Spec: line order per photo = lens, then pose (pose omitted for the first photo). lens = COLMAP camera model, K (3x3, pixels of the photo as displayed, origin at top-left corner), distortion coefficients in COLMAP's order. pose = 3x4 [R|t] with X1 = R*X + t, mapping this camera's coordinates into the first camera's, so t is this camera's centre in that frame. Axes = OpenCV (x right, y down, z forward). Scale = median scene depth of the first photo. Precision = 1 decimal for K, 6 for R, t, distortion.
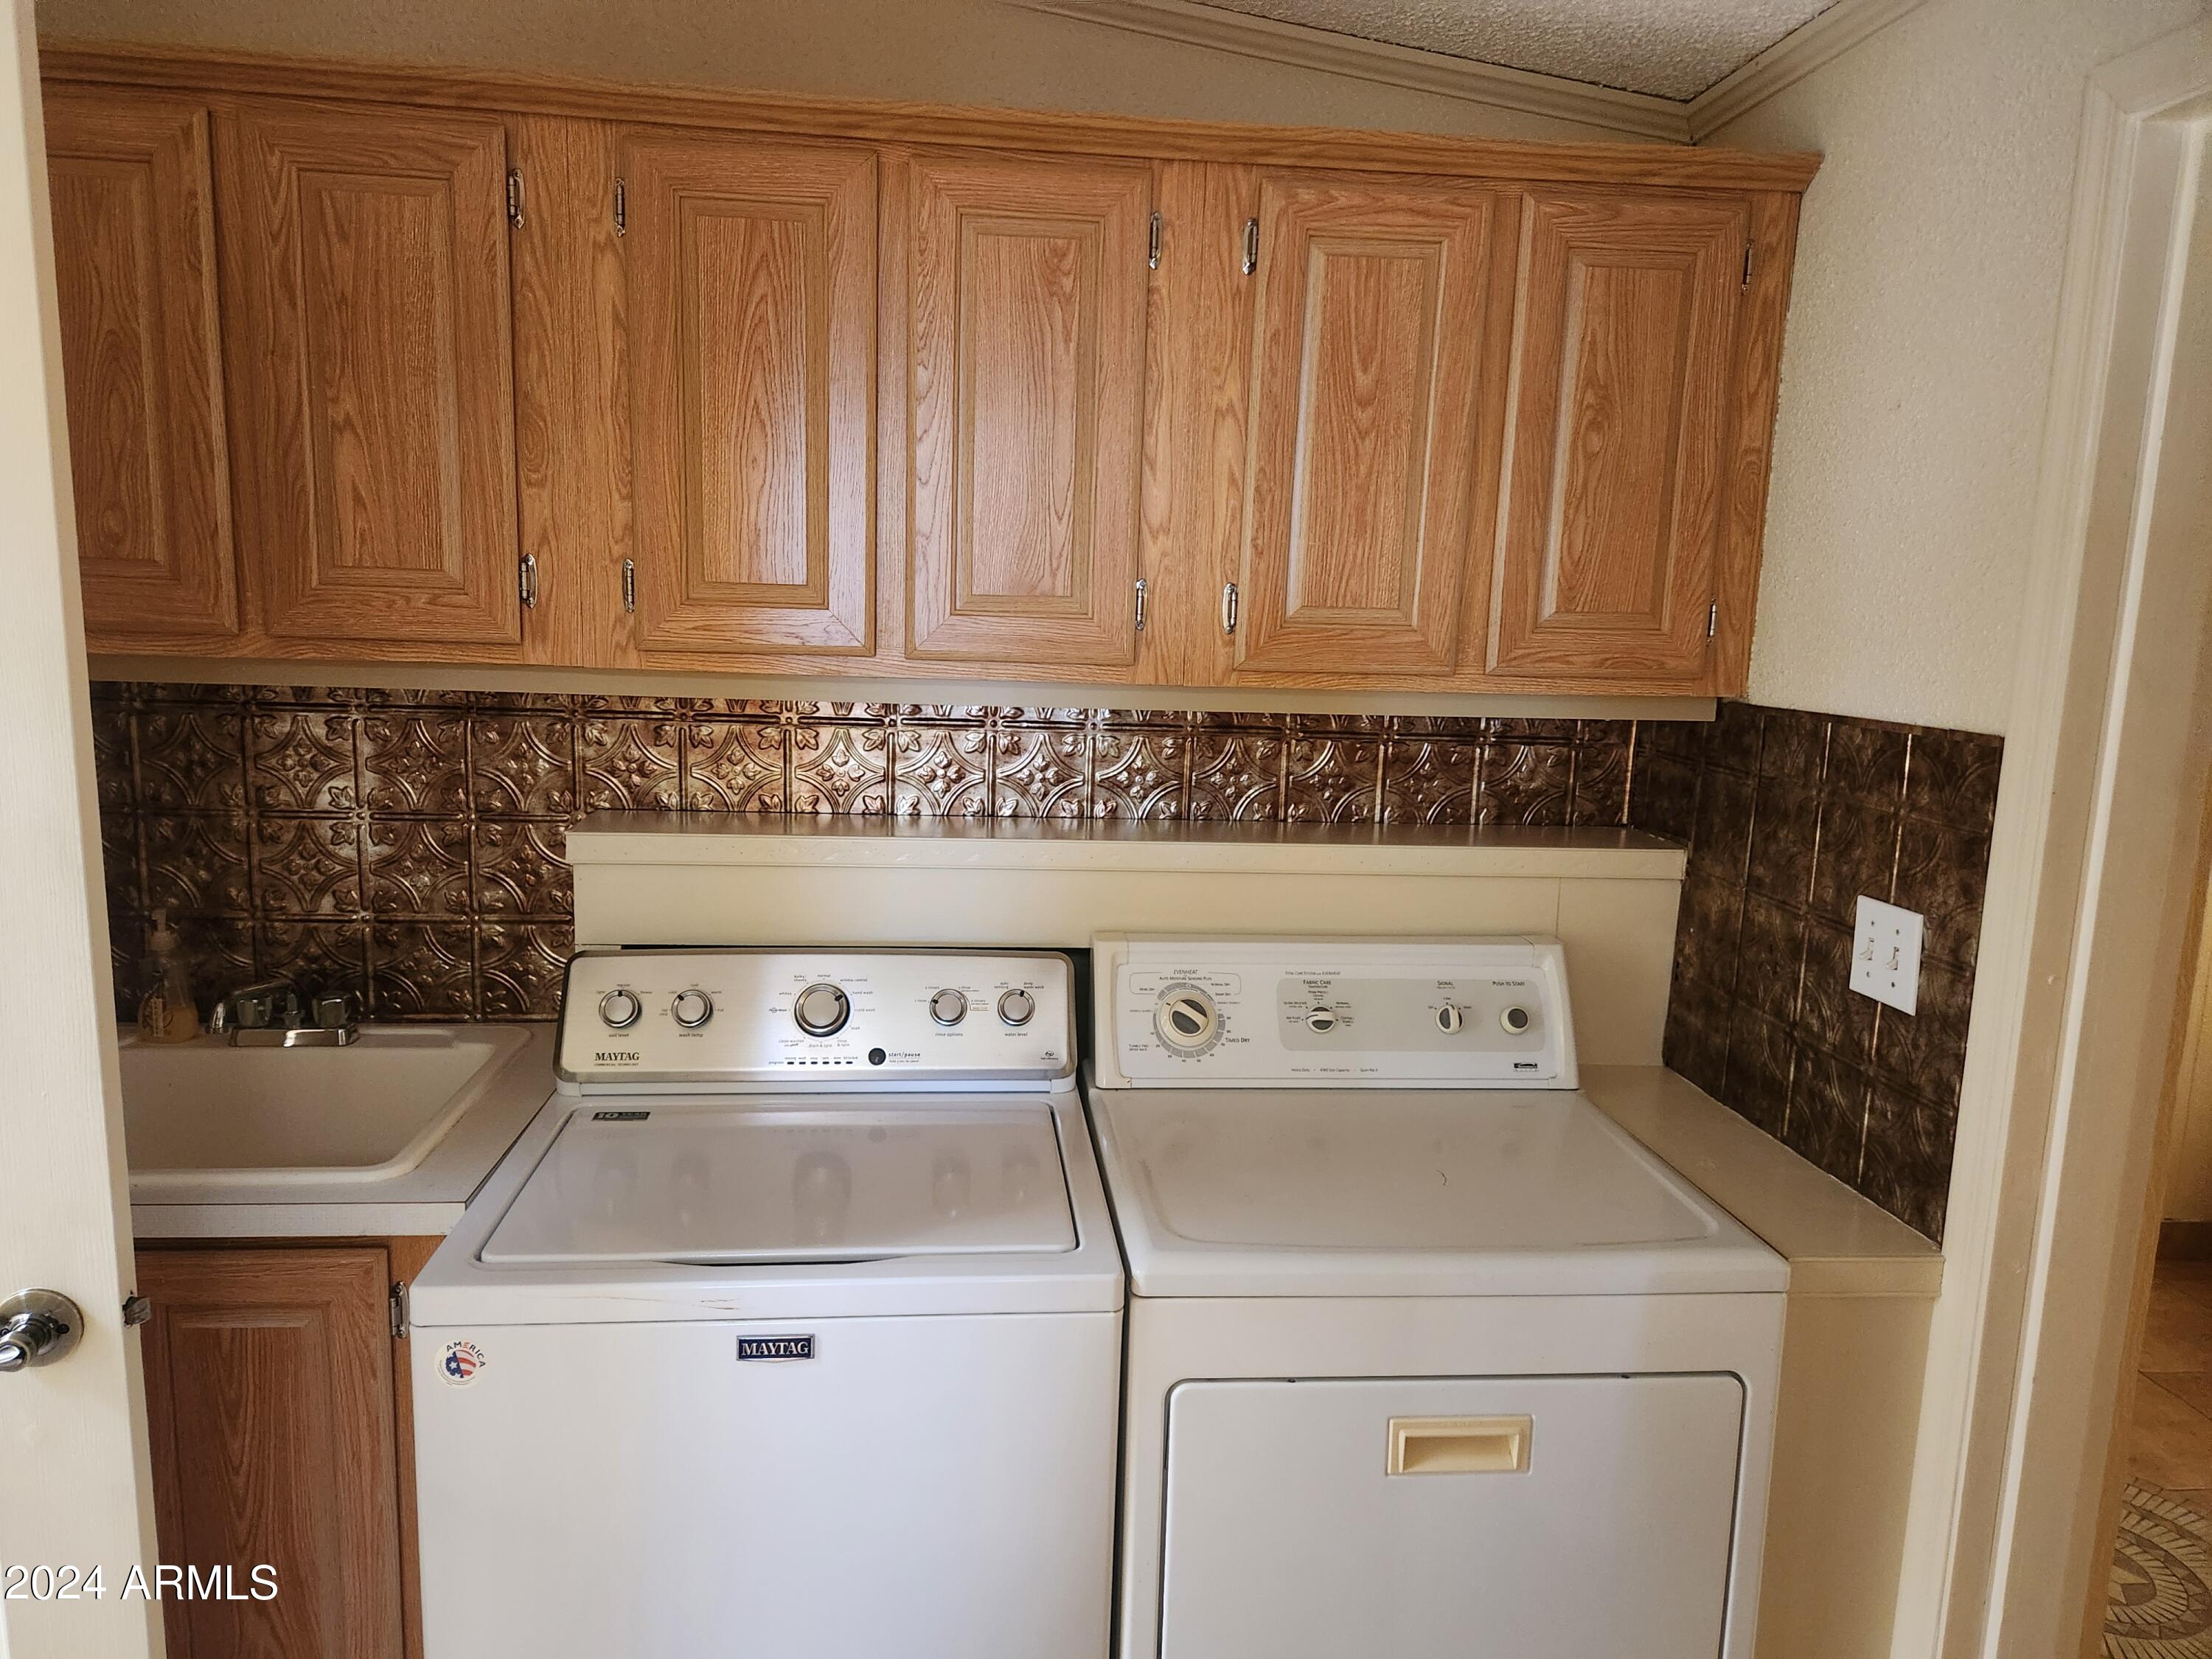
lens RADIAL K [[1466.9, 0, 1097.2], [0, 1466.9, 829.5], [0, 0, 1]] dist [0.079869, -0.068754]
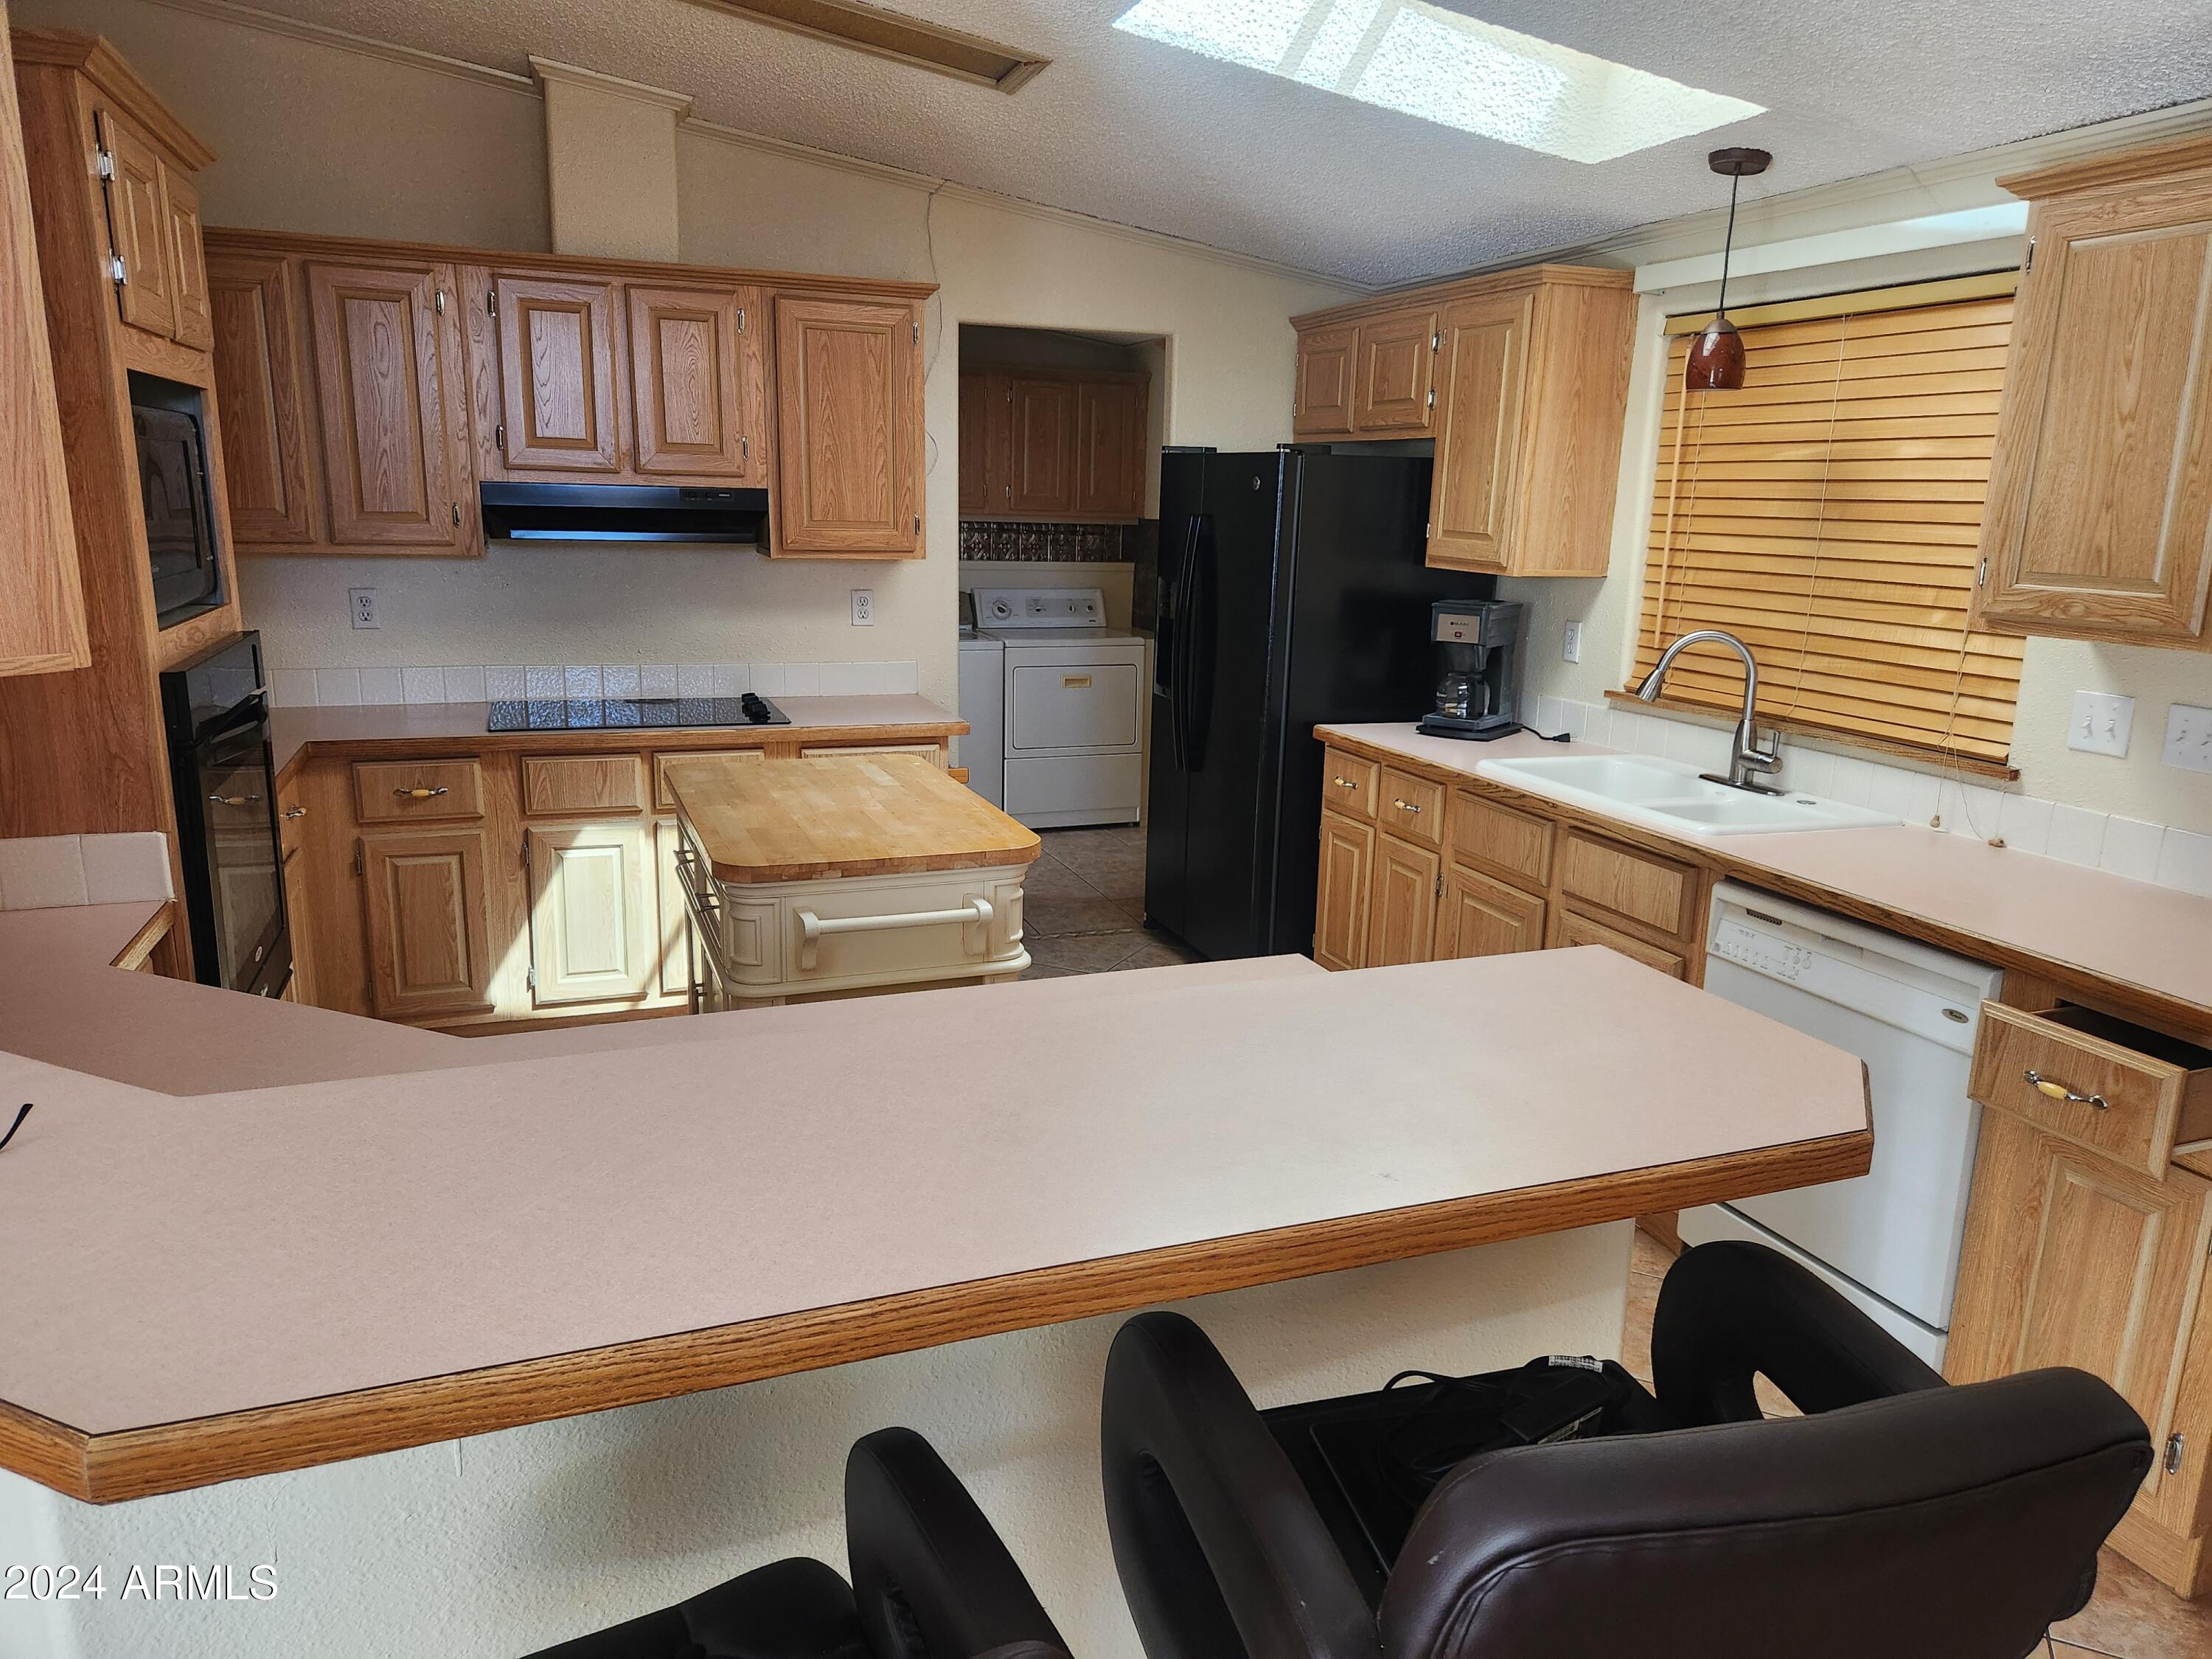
lens RADIAL K [[1466.9, 0, 1105.1], [0, 1466.9, 829.8], [0, 0, 1]] dist [0.079869, -0.068754]
pose [[0.969239, -0.063033, 0.237915, -0.574513], [0.043213, 0.995216, 0.087626, 0.357079], [-0.242300, -0.074649, 0.967325, -2.551586]]
